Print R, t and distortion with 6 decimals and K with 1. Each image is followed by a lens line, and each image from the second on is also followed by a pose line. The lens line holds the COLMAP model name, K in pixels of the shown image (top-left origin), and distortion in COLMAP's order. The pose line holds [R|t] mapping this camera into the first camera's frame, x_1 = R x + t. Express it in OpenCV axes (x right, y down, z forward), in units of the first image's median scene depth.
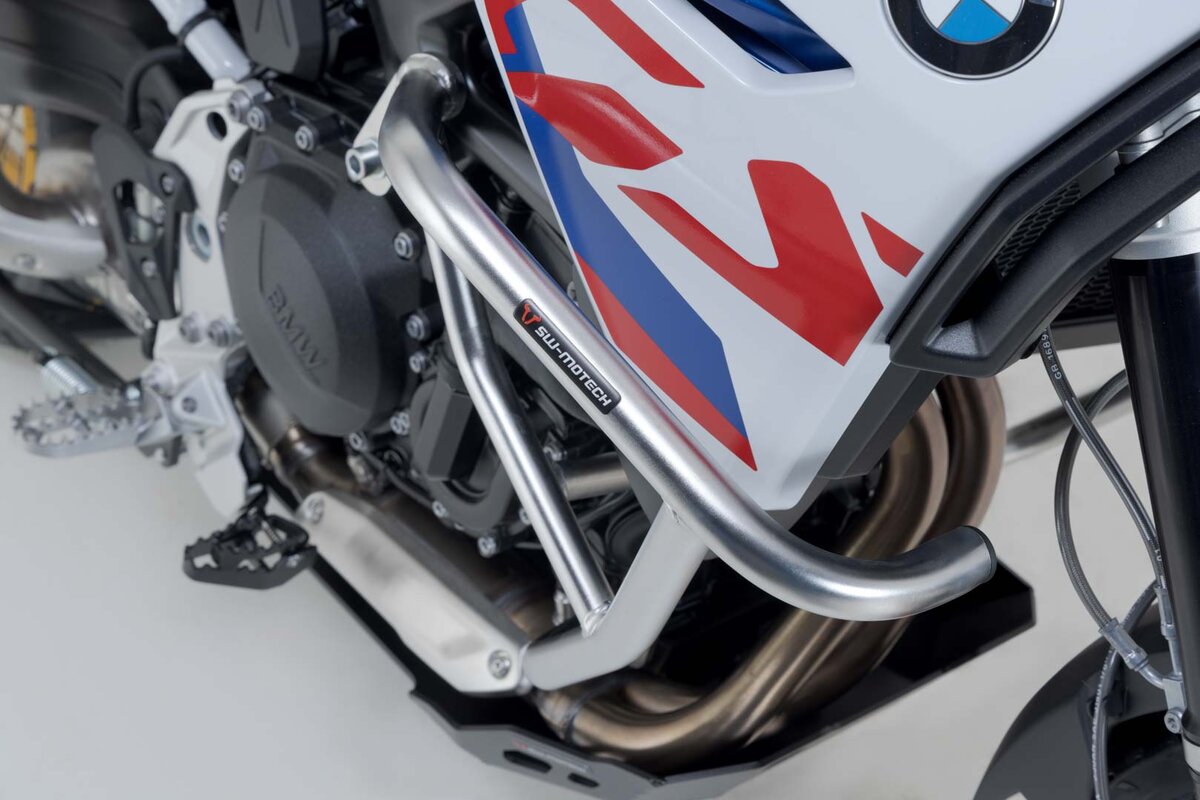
lens RADIAL K [[2432.6, 0, 600.0], [0, 2432.6, 400.0], [0, 0, 1]] dist [-0.042743, -0.220272]
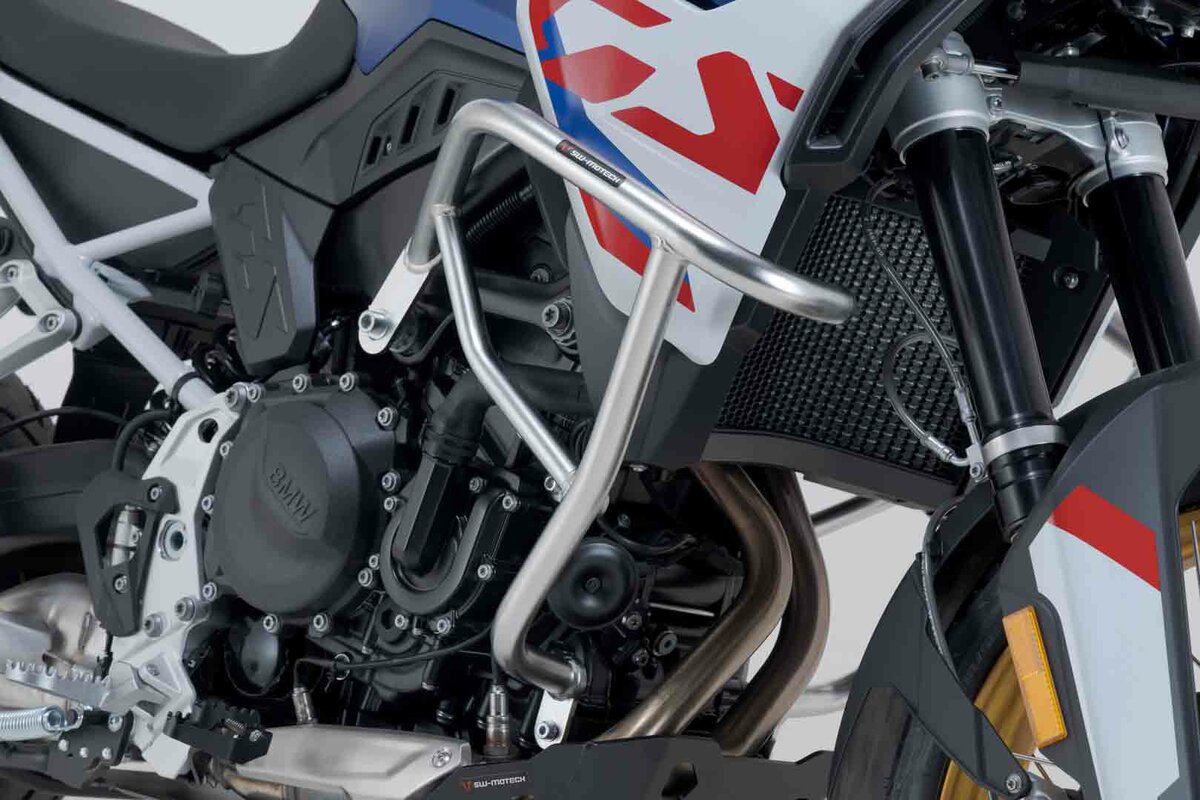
lens RADIAL K [[3577.2, 0, 600.0], [0, 3577.2, 400.0], [0, 0, 1]] dist [0.025394, 0.200539]
pose [[0.987253, 0.067226, 0.144267, -0.253985], [0.038759, 0.777587, -0.627580, 1.196632], [-0.154370, 0.625172, 0.765069, -0.549140]]
